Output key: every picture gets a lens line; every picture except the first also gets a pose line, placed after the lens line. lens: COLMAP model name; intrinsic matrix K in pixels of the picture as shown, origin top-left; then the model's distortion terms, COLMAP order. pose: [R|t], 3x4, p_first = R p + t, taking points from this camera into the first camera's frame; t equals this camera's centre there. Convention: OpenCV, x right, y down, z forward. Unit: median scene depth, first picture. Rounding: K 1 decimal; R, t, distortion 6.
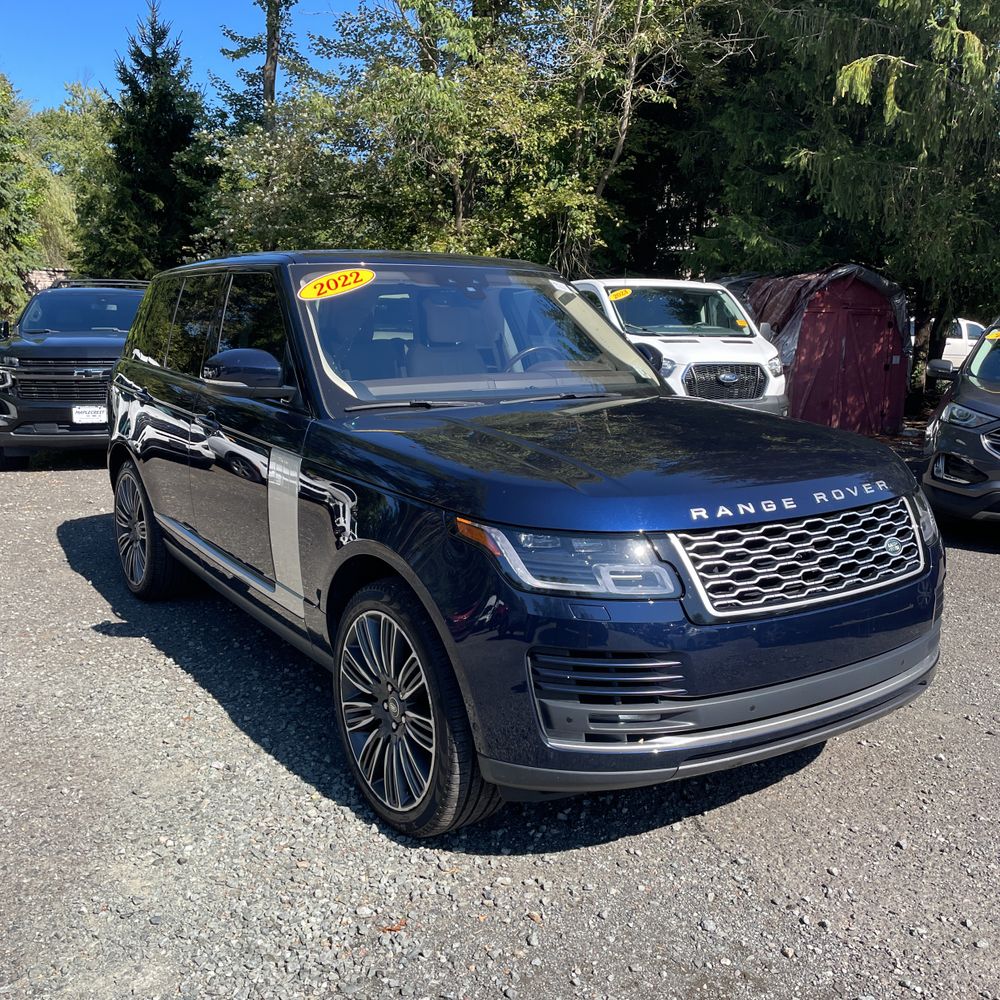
lens RADIAL K [[1031.6, 0, 500.0], [0, 1031.6, 500.0], [0, 0, 1]] dist [0.109128, -0.192373]
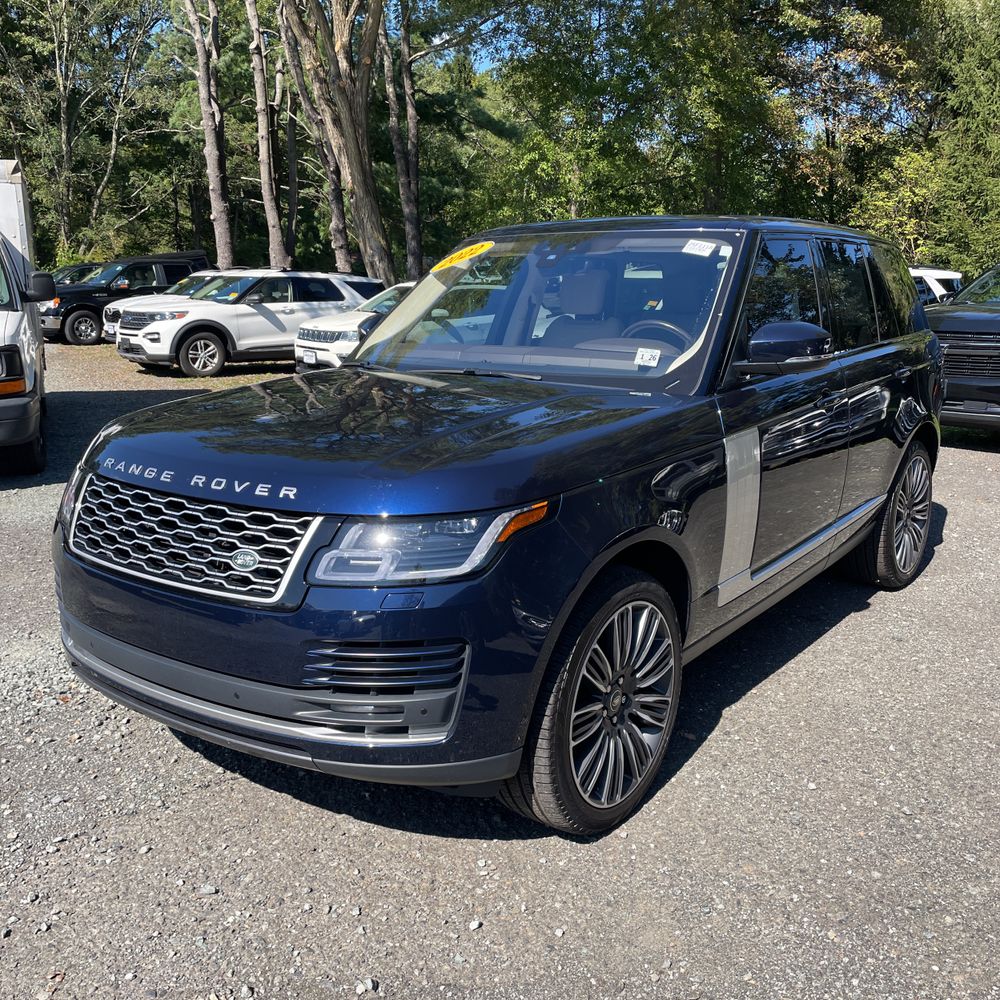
lens RADIAL K [[1008.4, 0, 479.0], [0, 1008.4, 511.1], [0, 0, 1]] dist [0.030641, -0.000752]
pose [[0.320336, 0.204966, -0.924864, 0.980194], [-0.166369, 0.973310, 0.158078, -0.128105], [0.932580, 0.103230, 0.345887, 0.732611]]
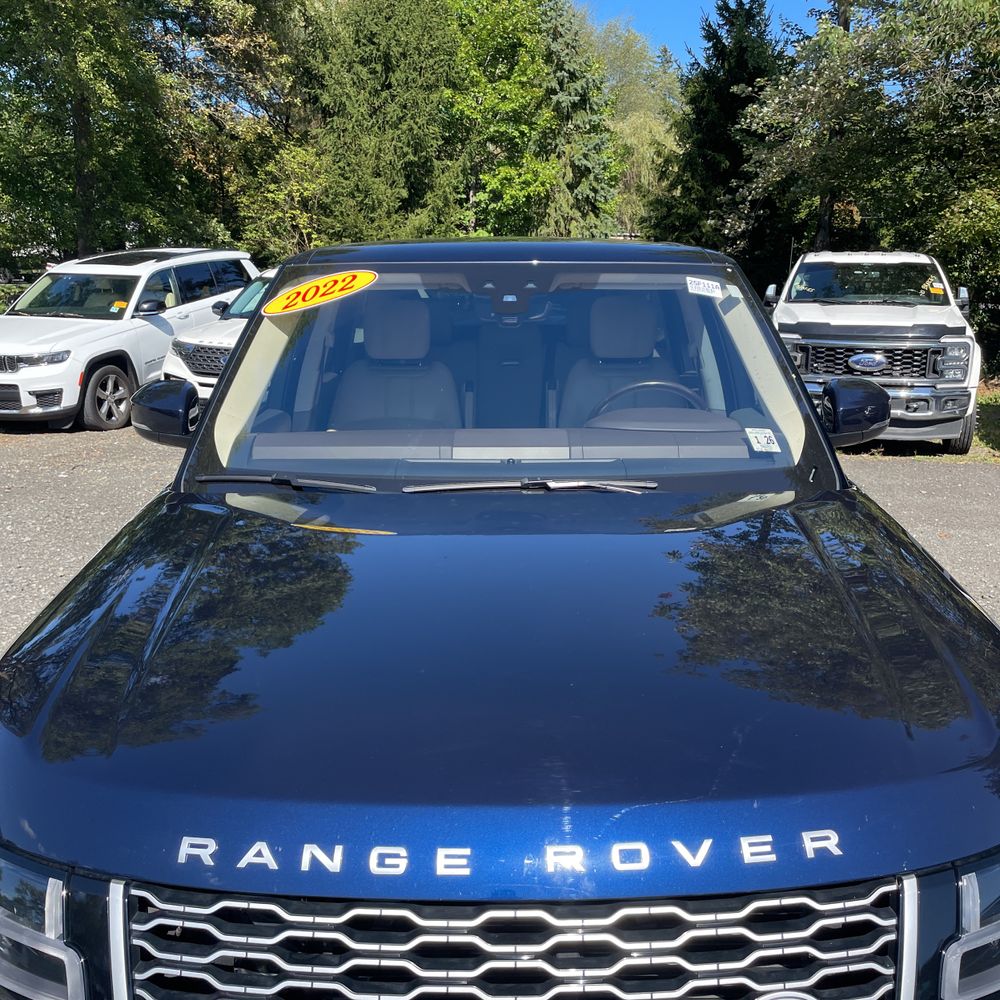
lens RADIAL K [[1016.6, 0, 498.3], [0, 1016.6, 496.7], [0, 0, 1]] dist [0.095975, -0.137174]
pose [[0.828248, 0.117710, -0.547859, 0.393870], [-0.094443, 0.993025, 0.070578, -0.138563], [0.552346, -0.006715, 0.833588, 0.506774]]
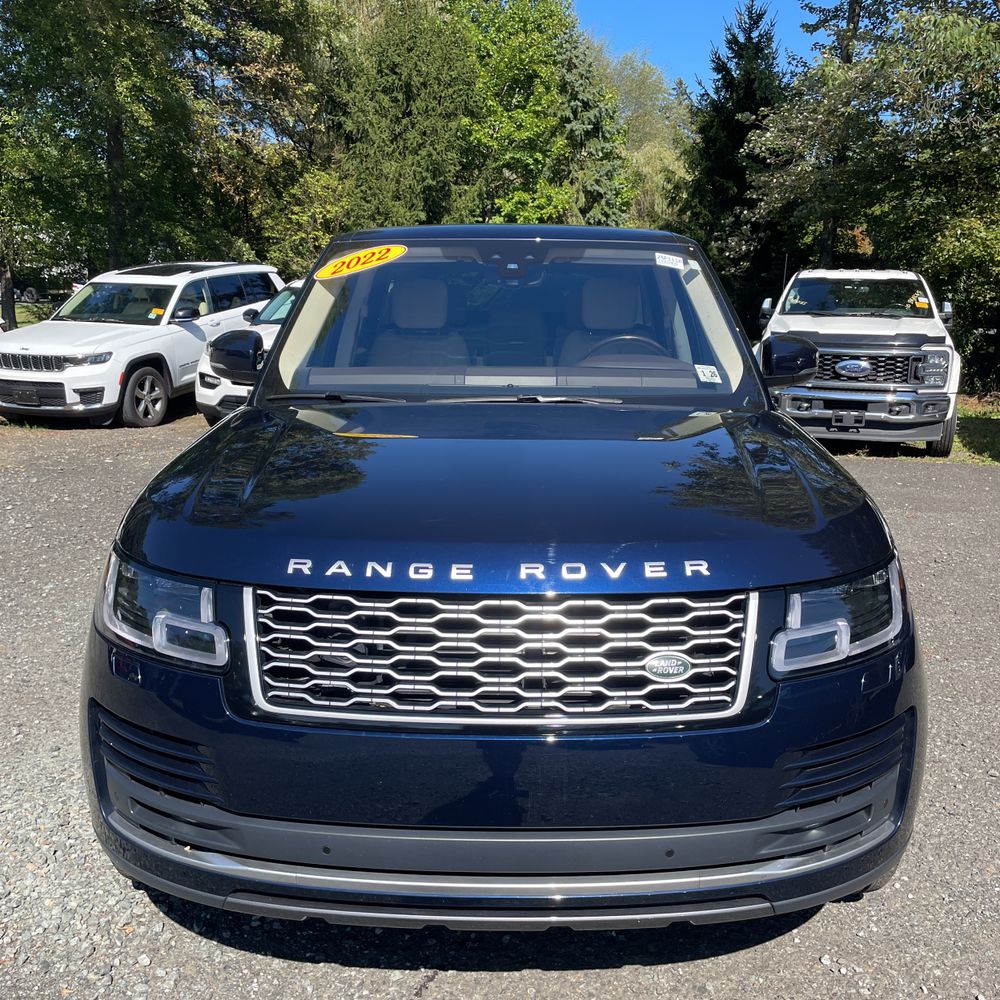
lens RADIAL K [[1016.4, 0, 494.8], [0, 1016.4, 498.9], [0, 0, 1]] dist [0.089364, -0.112440]
pose [[0.818053, 0.115731, -0.563379, 0.515943], [-0.107141, 0.993064, 0.048424, -0.061352], [0.565076, 0.020747, 0.824778, 0.354913]]
